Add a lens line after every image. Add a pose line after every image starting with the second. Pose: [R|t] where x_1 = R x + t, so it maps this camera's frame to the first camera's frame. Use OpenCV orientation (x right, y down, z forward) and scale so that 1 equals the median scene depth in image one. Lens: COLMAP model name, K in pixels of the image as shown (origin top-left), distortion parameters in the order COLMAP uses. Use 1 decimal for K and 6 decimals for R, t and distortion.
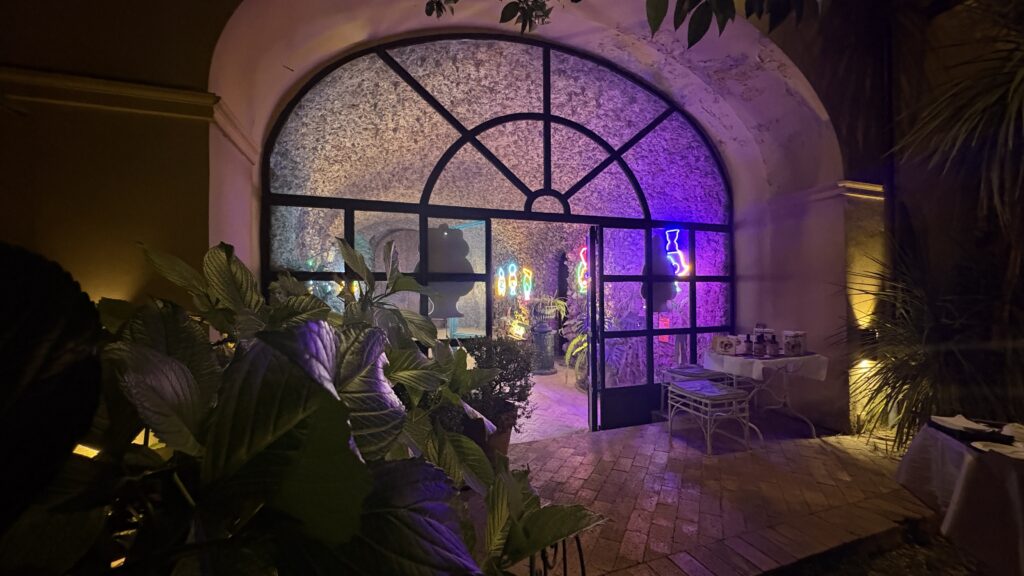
lens RADIAL K [[408.4, 0, 508.3], [0, 408.4, 283.6], [0, 0, 1]] dist [0.003737, 0.000201]
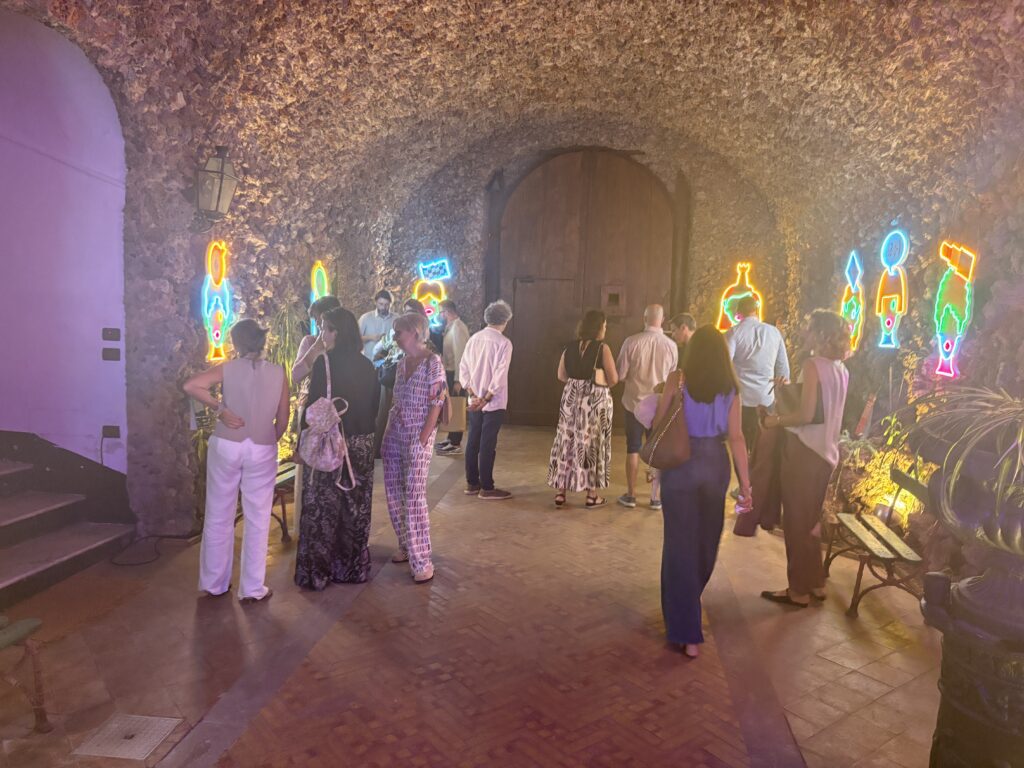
lens RADIAL K [[780.1, 0, 518.5], [0, 780.1, 386.3], [0, 0, 1]] dist [0.037946, -0.037571]
pose [[0.888037, 0.075784, -0.453483, 0.034464], [-0.031778, 0.994080, 0.103898, 0.006927], [0.458673, -0.077855, 0.885188, 0.496616]]
